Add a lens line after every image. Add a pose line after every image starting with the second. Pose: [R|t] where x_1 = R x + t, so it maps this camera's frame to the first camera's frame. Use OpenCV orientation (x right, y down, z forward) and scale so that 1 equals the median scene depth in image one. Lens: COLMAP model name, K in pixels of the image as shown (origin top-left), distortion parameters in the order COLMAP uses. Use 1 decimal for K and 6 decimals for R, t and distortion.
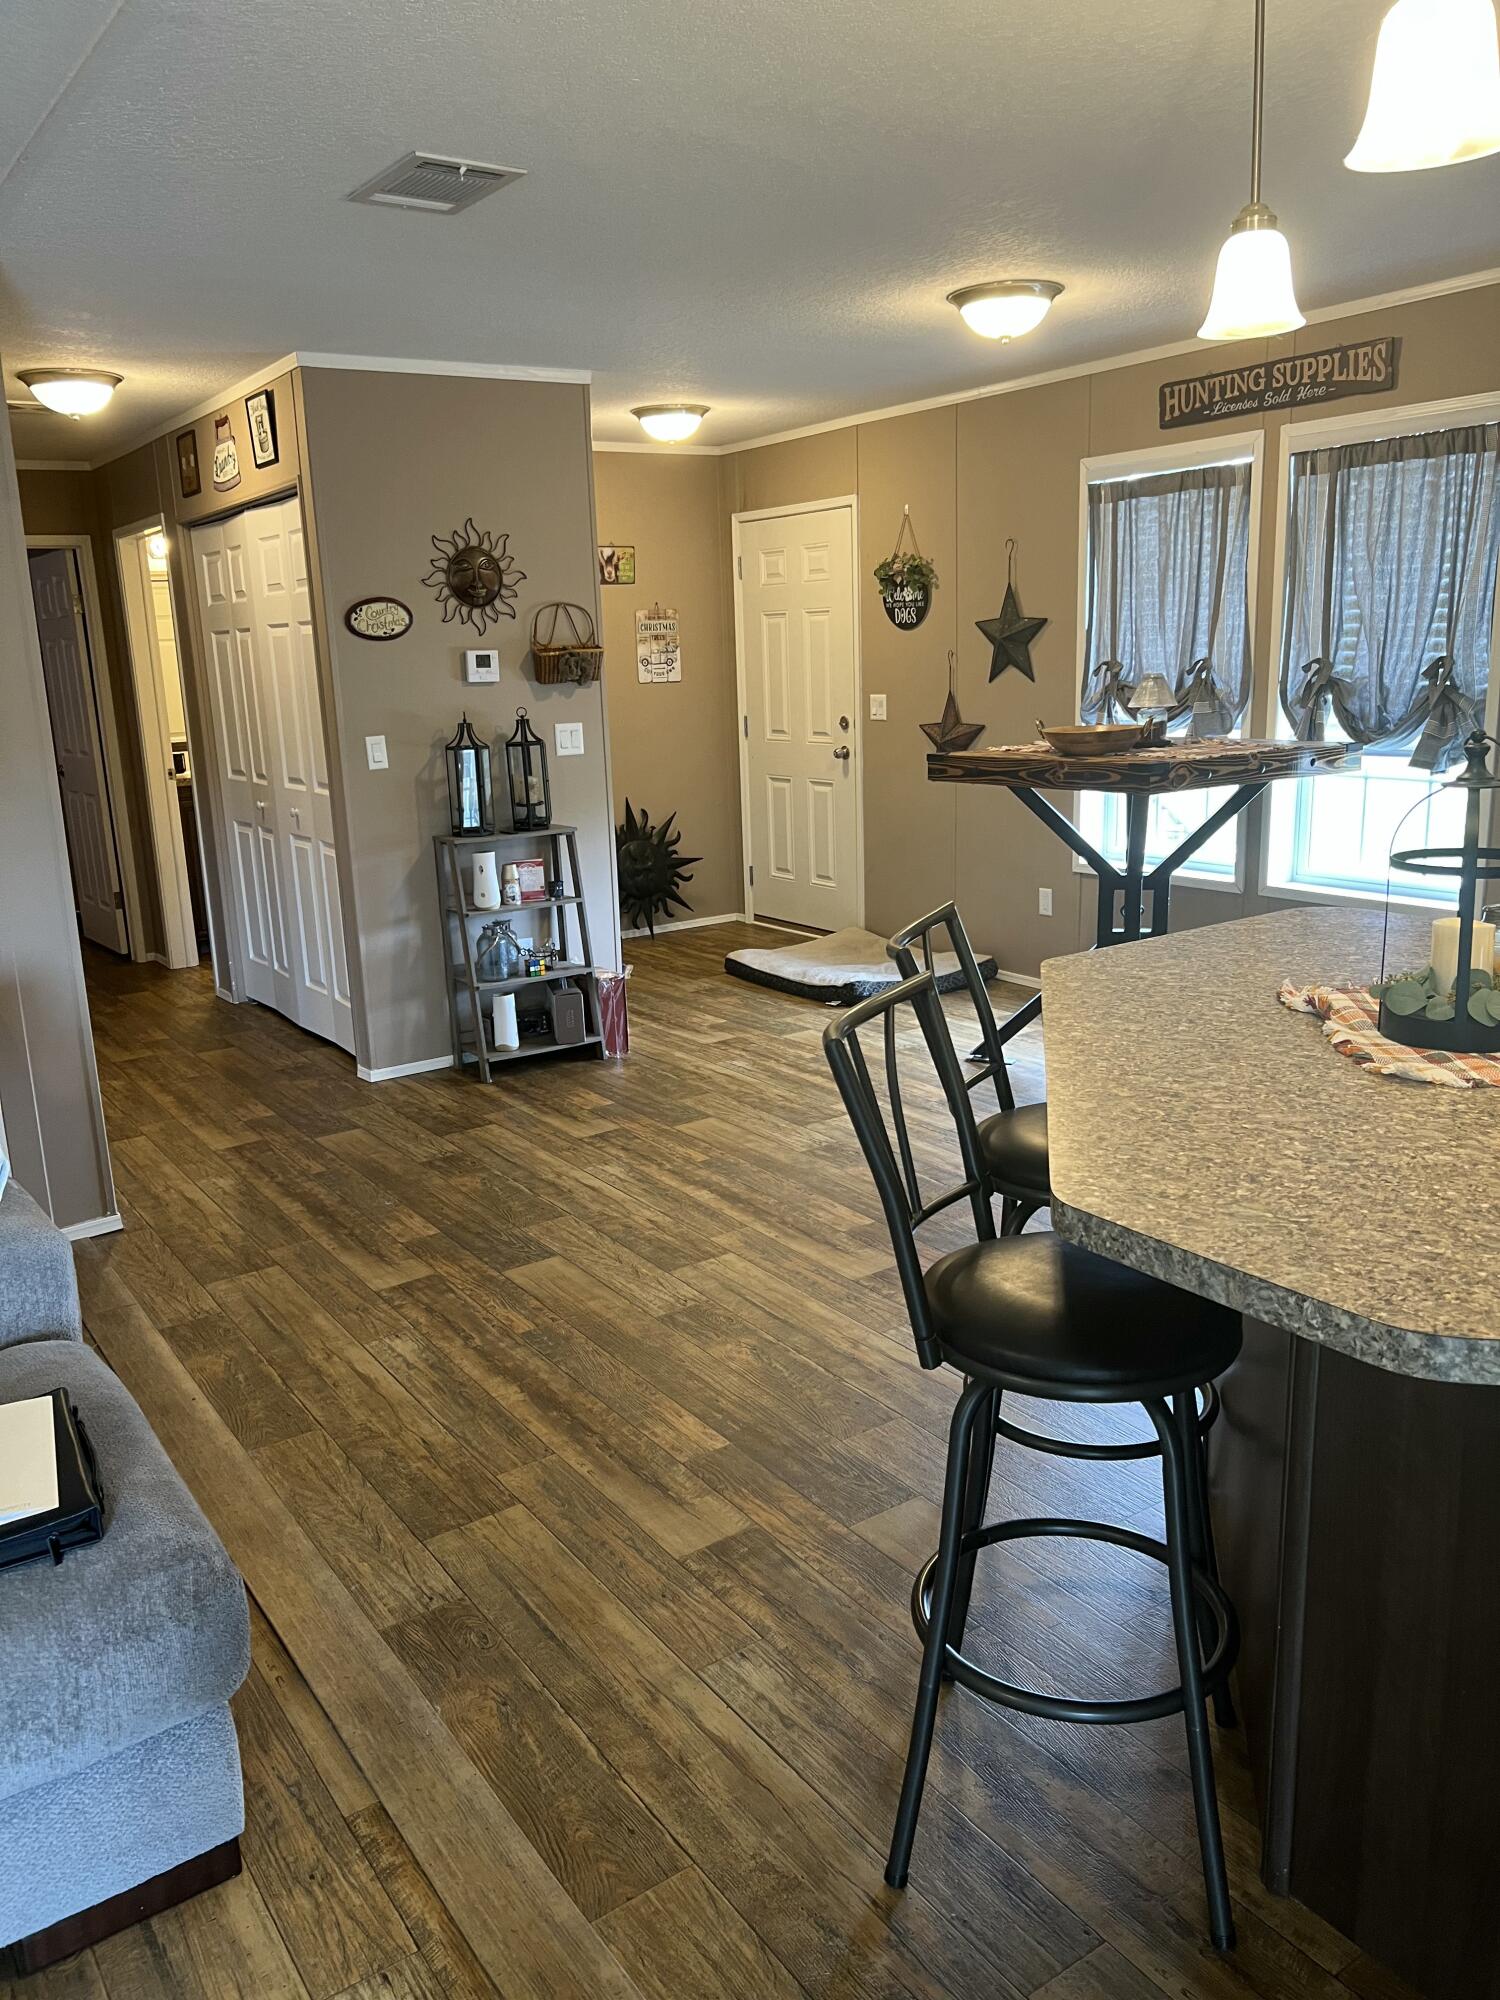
lens RADIAL K [[1494.3, 0, 756.4], [0, 1494.3, 1005.4], [0, 0, 1]] dist [-0.025285, -0.004312]
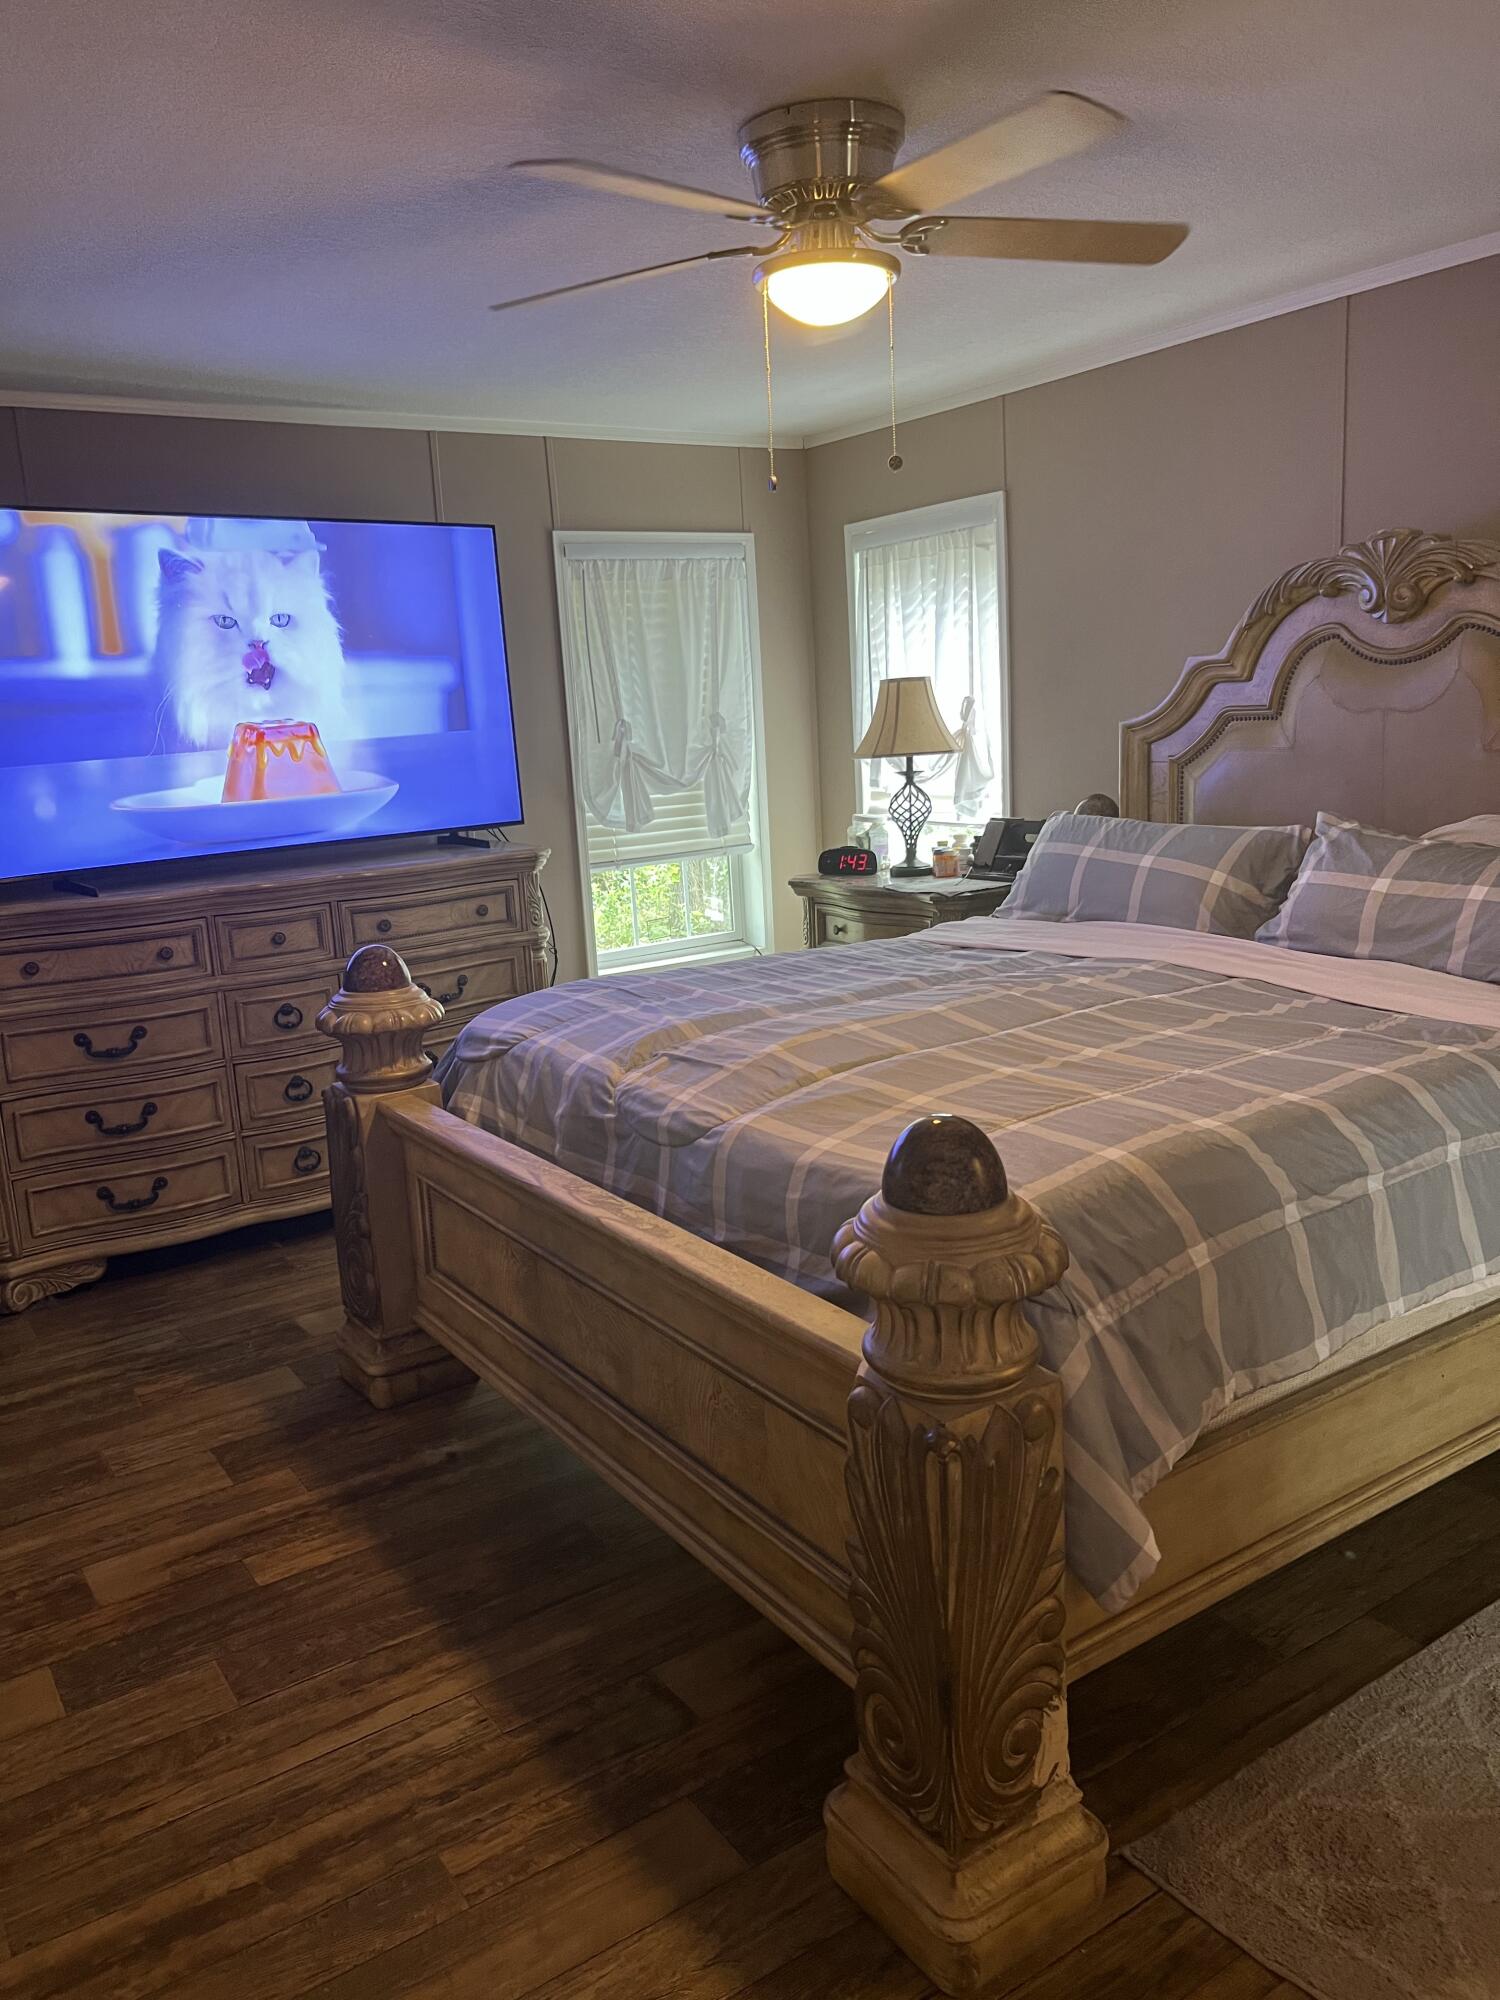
lens RADIAL K [[1494.3, 0, 742.0], [0, 1494.3, 1001.6], [0, 0, 1]] dist [-0.025285, -0.004312]
pose [[-0.007612, 0.219177, -0.975655, 0.352179], [-0.179986, 0.959449, 0.216941, -0.264280], [0.983640, 0.177256, 0.032146, 1.085167]]
